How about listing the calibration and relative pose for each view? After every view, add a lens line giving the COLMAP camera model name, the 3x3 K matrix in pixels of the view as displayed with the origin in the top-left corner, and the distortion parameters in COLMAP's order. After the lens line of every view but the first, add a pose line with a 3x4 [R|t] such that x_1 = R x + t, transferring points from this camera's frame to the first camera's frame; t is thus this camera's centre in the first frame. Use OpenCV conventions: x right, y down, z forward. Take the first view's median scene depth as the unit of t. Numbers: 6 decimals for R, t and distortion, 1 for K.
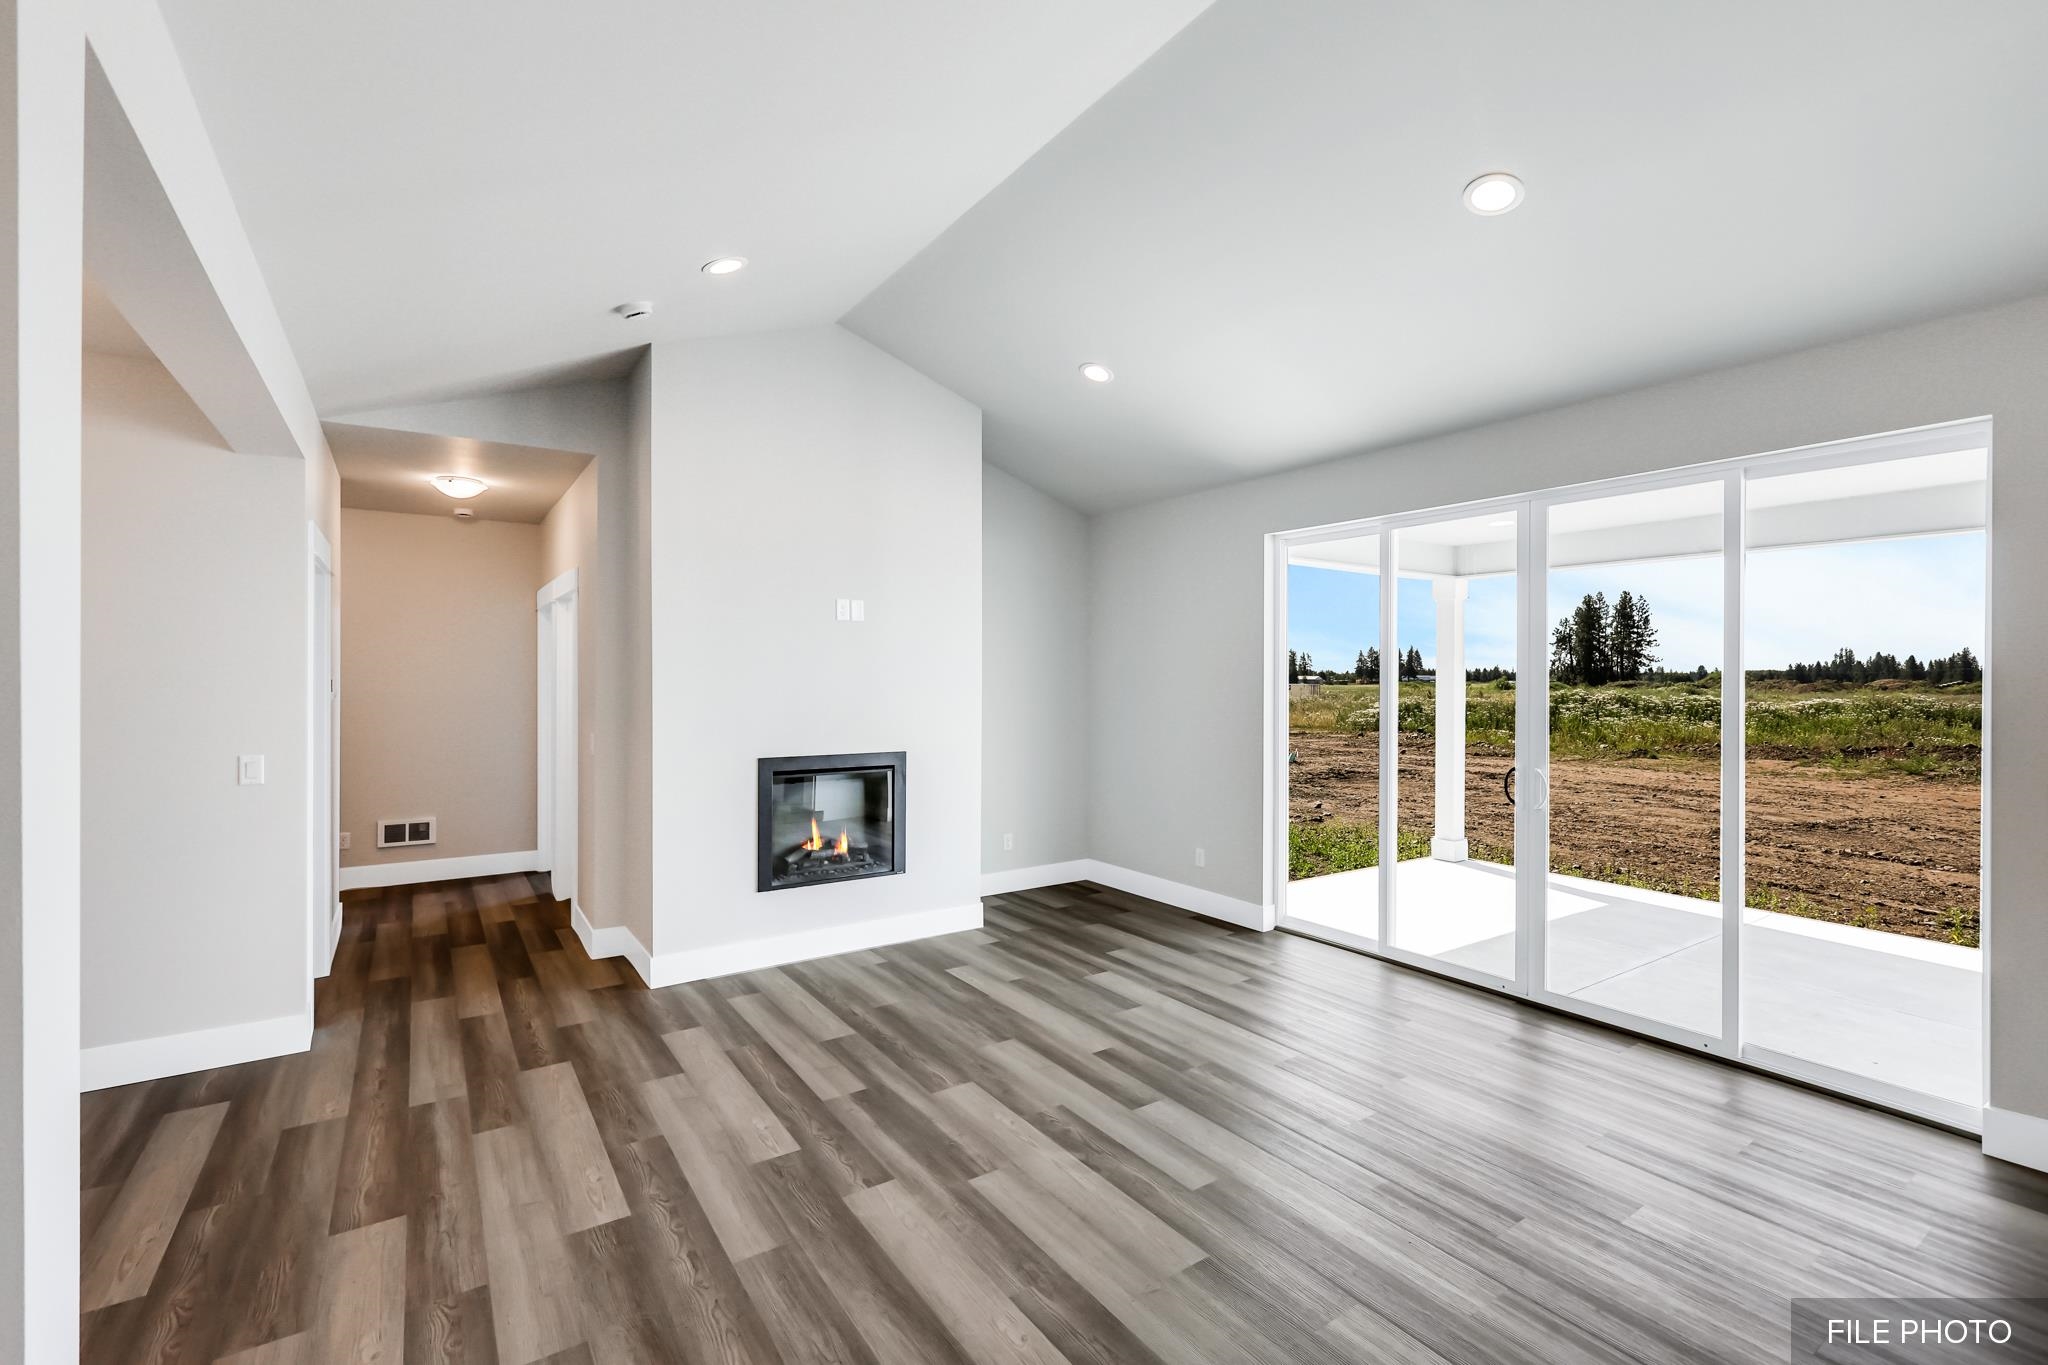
lens RADIAL K [[901.0, 0, 1025.1], [0, 901.0, 677.9], [0, 0, 1]] dist [0.004371, 0.000161]
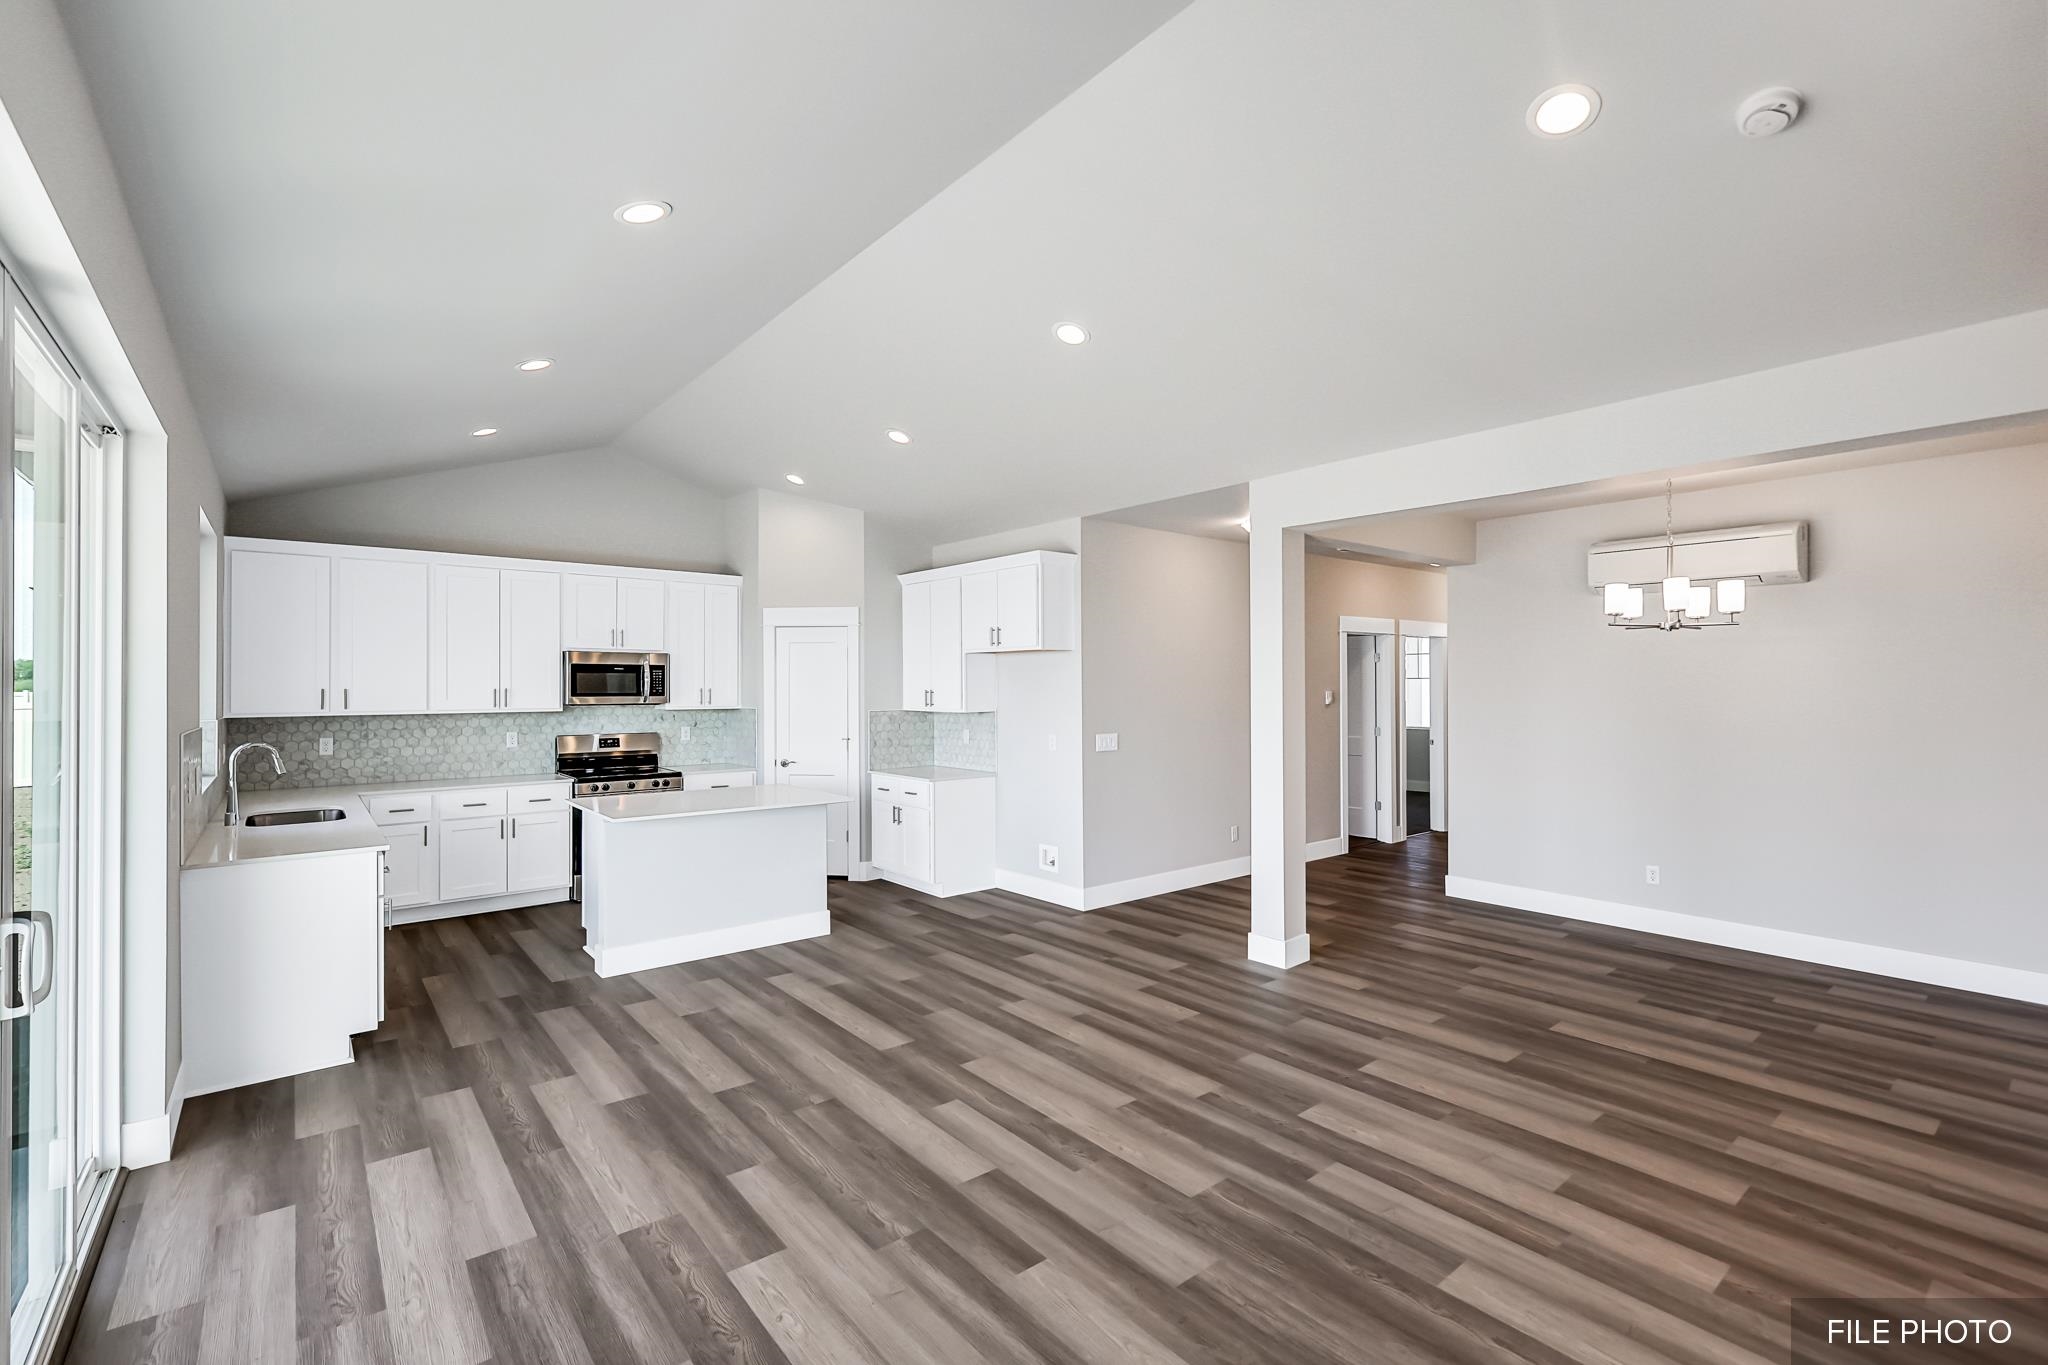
lens RADIAL K [[901.0, 0, 1025.6], [0, 901.0, 680.2], [0, 0, 1]] dist [0.004371, 0.000161]
pose [[-0.996228, -0.001127, -0.086761, 0.114385], [-0.000671, 0.999986, -0.005291, -0.006066], [0.086766, -0.005213, -0.996215, 1.294782]]
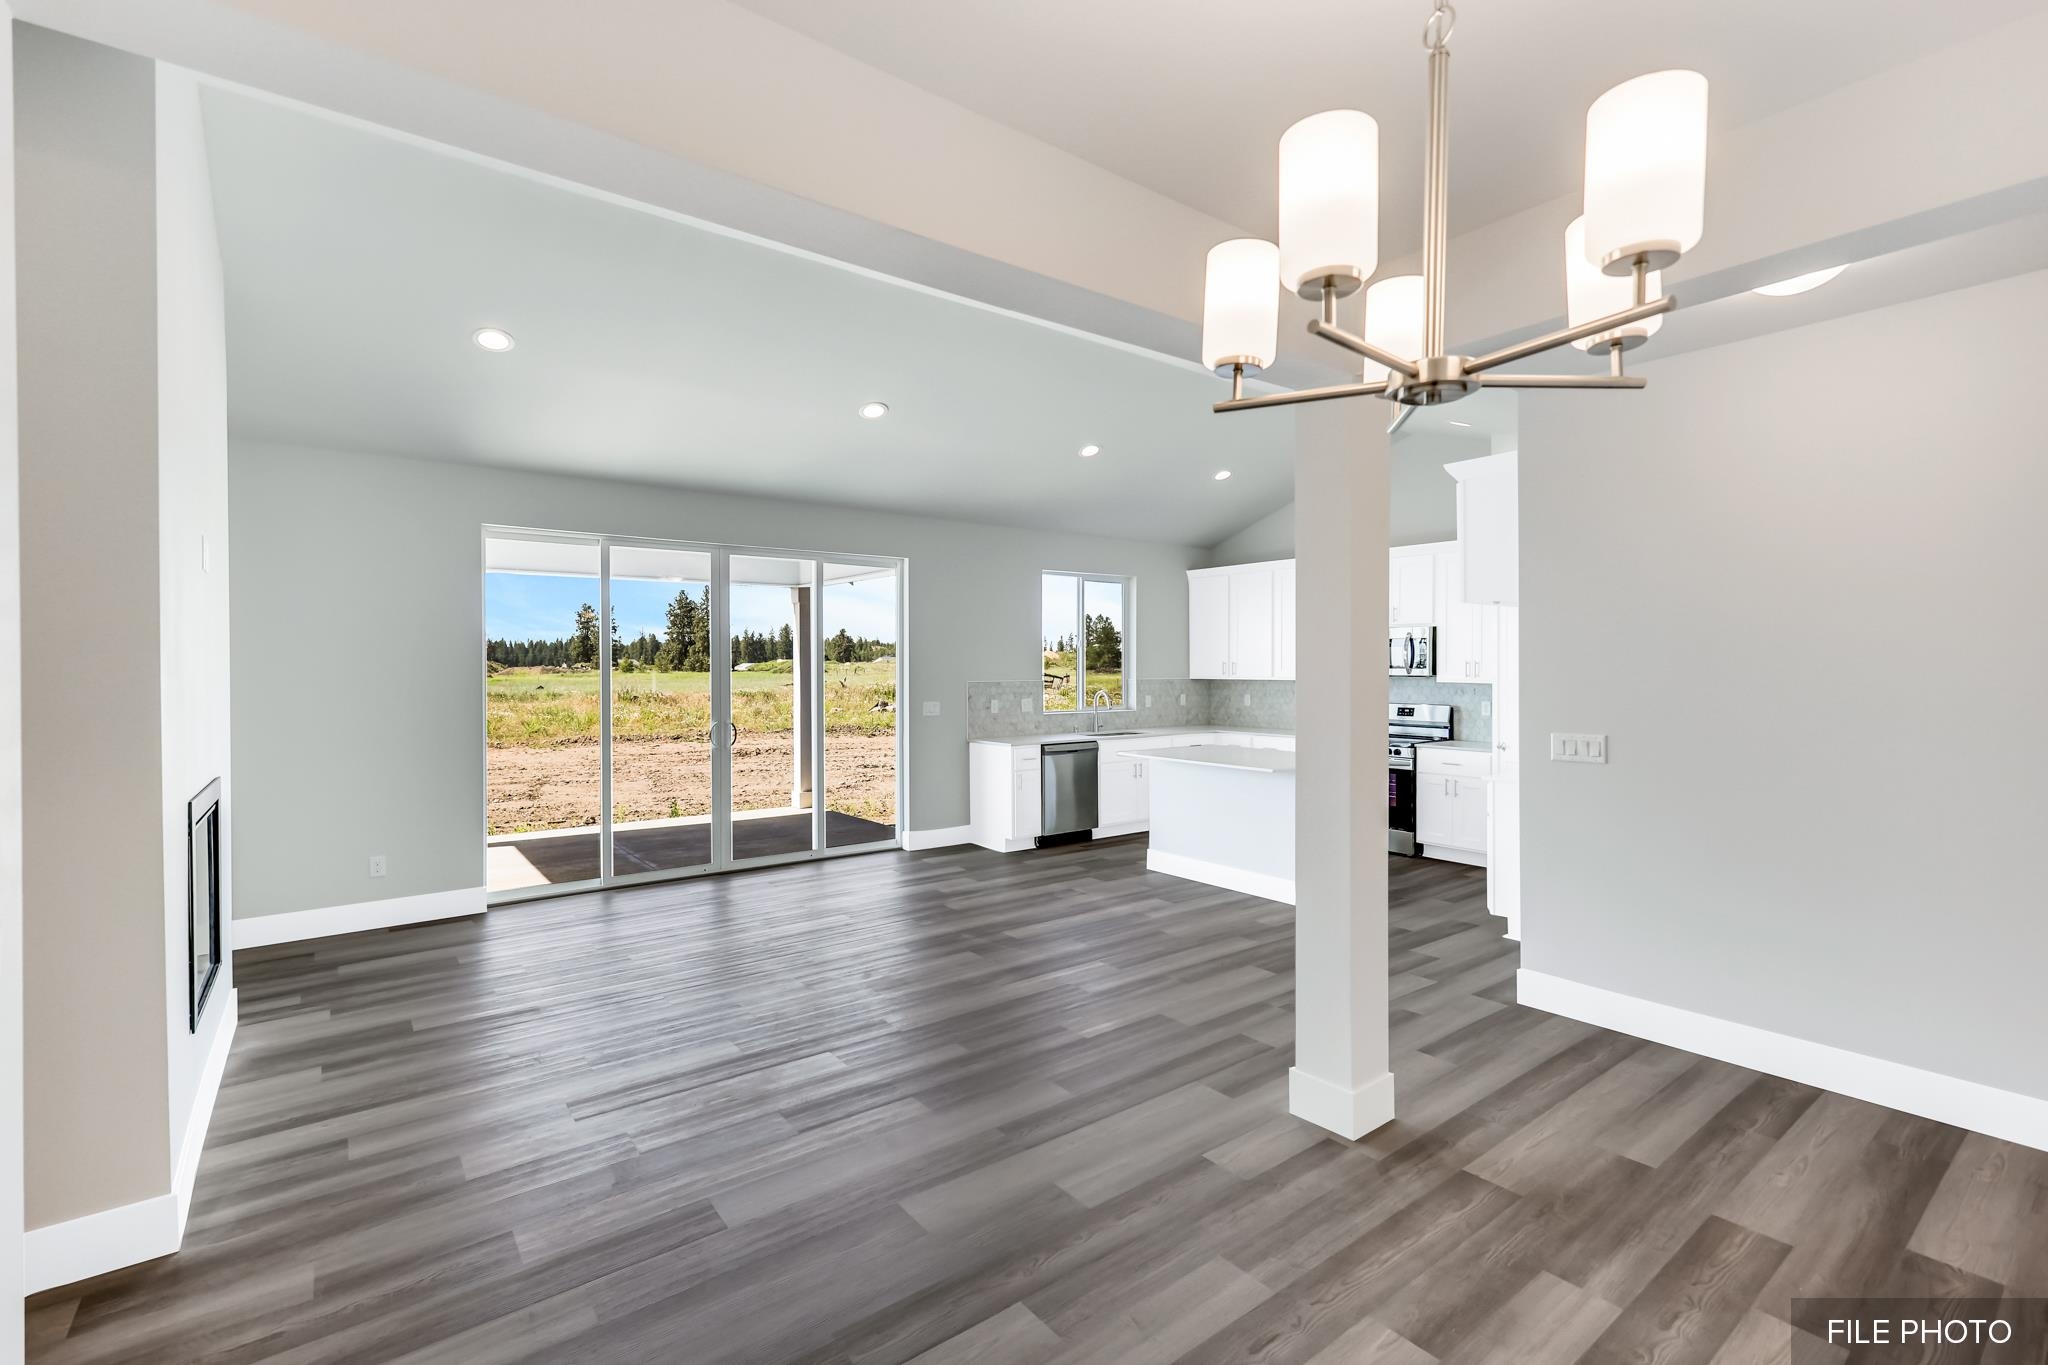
lens RADIAL K [[901.0, 0, 1034.8], [0, 901.0, 696.3], [0, 0, 1]] dist [0.004371, 0.000161]
pose [[-0.061051, -0.035816, 0.997492, -0.904133], [0.005183, 0.999331, 0.036200, 0.001809], [-0.998121, 0.007380, -0.060825, 0.493167]]
